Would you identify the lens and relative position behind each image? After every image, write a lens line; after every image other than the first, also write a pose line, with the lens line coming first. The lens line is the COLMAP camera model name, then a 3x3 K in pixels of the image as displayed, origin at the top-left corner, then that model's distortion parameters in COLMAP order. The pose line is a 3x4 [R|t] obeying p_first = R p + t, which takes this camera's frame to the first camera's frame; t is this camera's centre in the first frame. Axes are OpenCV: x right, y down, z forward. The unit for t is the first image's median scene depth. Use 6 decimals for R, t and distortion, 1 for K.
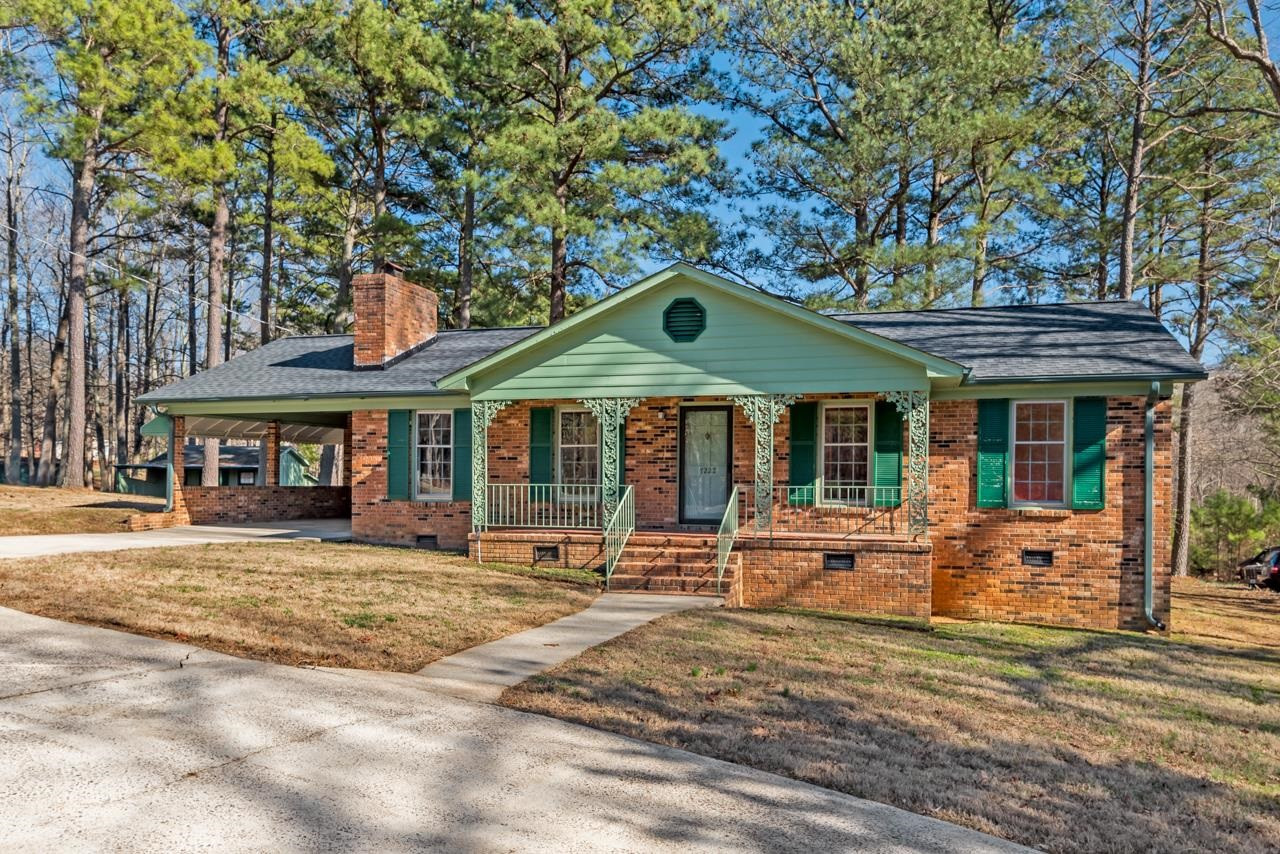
lens RADIAL K [[931.6, 0, 636.6], [0, 931.6, 456.4], [0, 0, 1]] dist [0.014993, -0.004151]
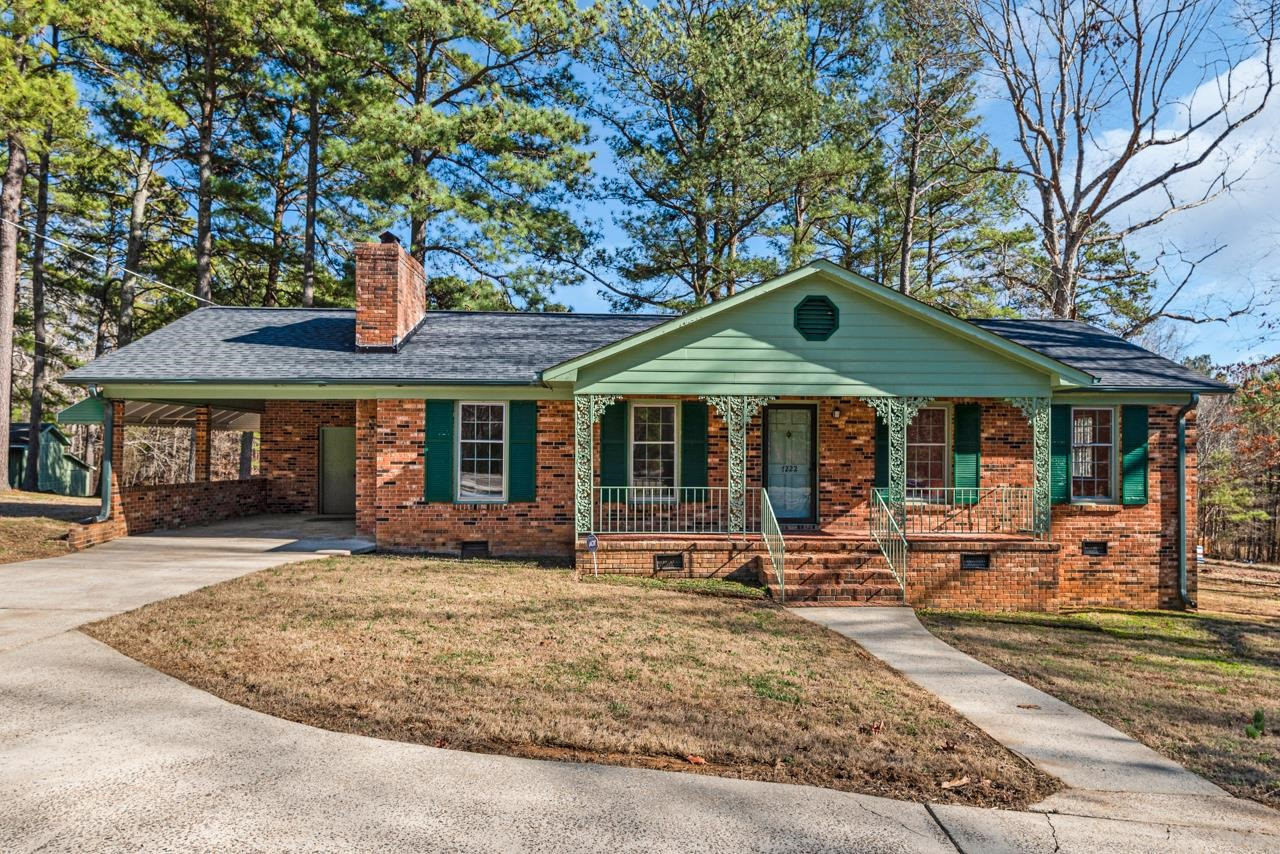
lens RADIAL K [[816.5, 0, 639.7], [0, 816.5, 423.9], [0, 0, 1]] dist [0.022085, -0.011496]
pose [[0.942559, 0.010911, 0.333862, -0.362457], [-0.007688, 0.999910, -0.010974, -0.021903], [-0.333952, 0.007777, 0.942558, 0.226185]]
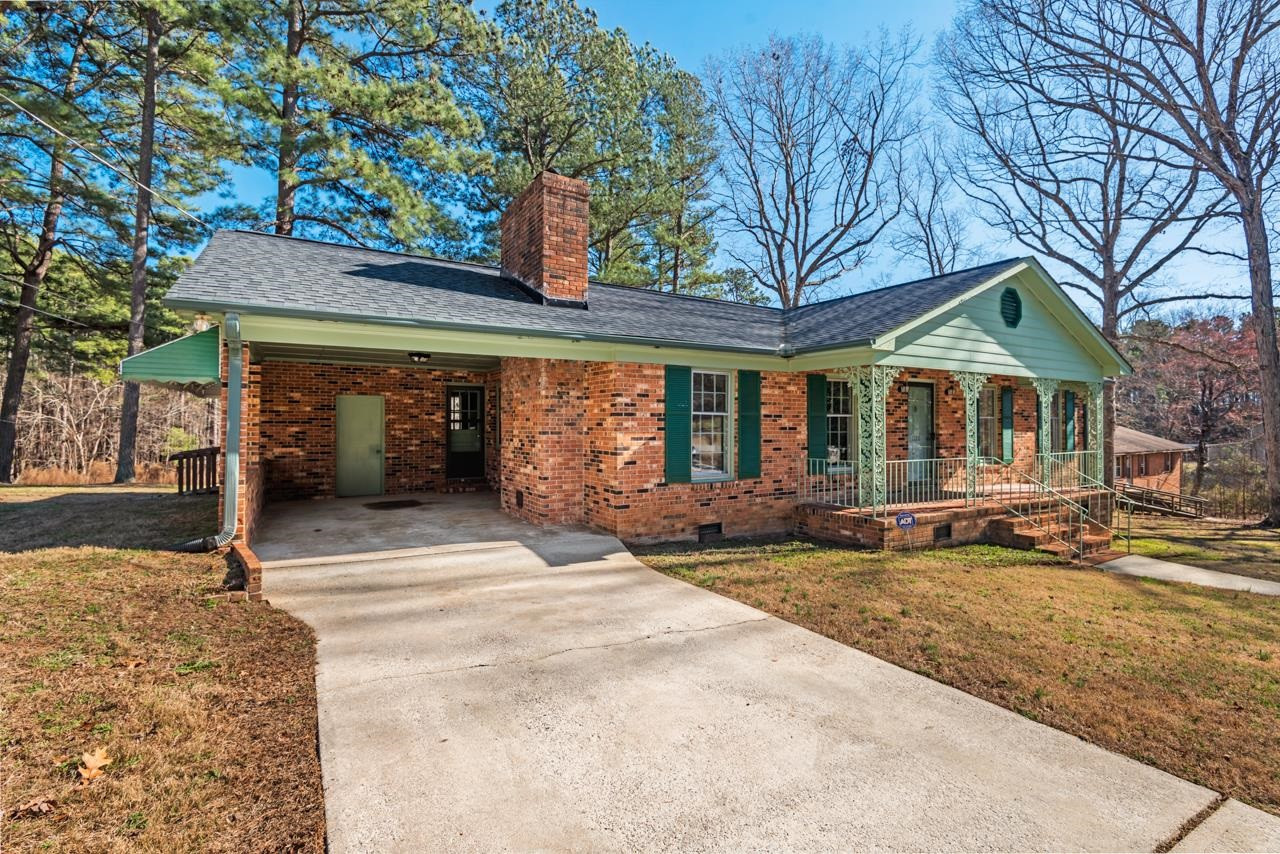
lens RADIAL K [[577.1, 0, 626.3], [0, 577.1, 407.1], [0, 0, 1]] dist [0.016472, -0.012326]
pose [[0.679428, 0.016028, 0.733567, -0.687709], [-0.016192, 0.999845, -0.006850, -0.012957], [-0.733564, -0.007224, 0.679582, 0.765350]]
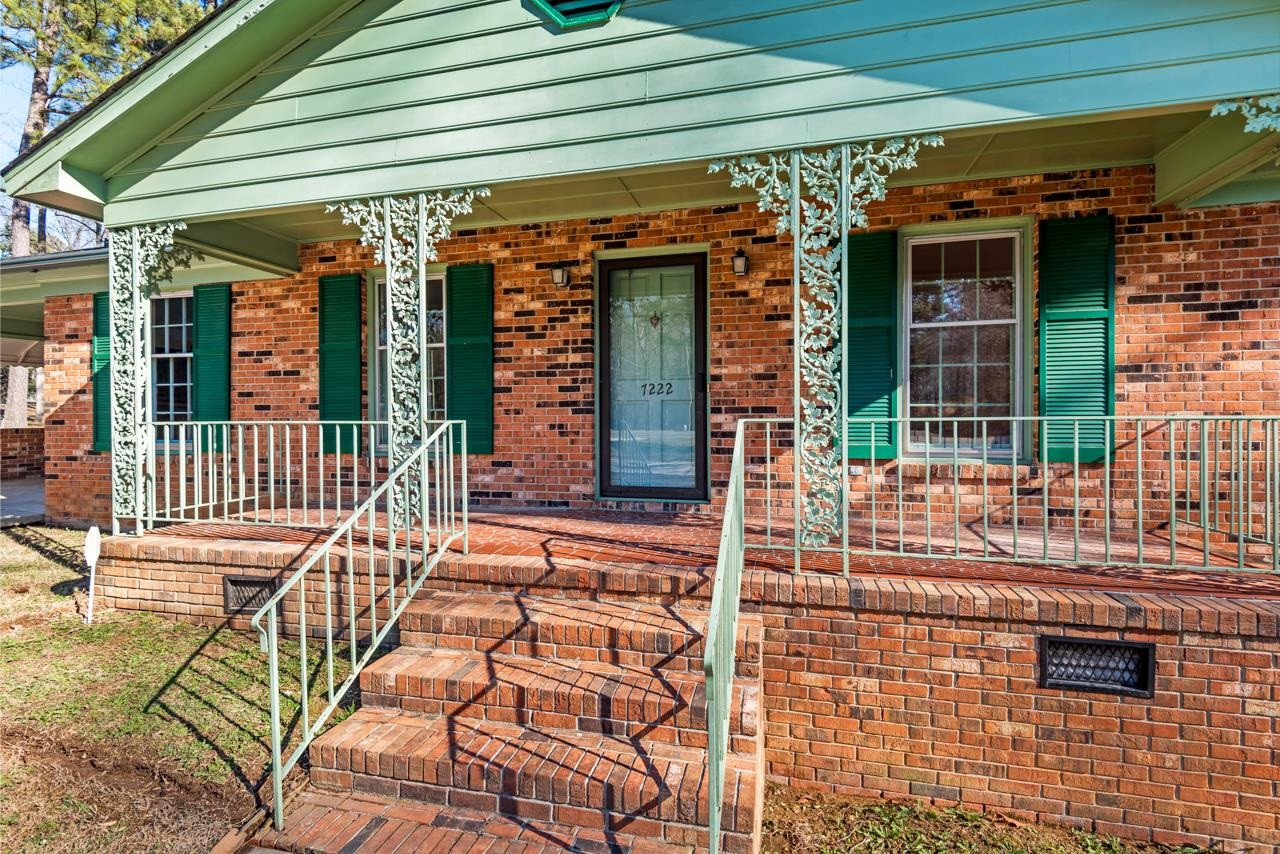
lens RADIAL K [[577.1, 0, 638.9], [0, 577.1, 410.2], [0, 0, 1]] dist [0.016472, -0.012326]
pose [[0.998776, -0.011402, 0.048131, 0.051783], [0.010811, 0.999863, 0.012534, 0.022291], [-0.048267, -0.011998, 0.998762, 0.684957]]
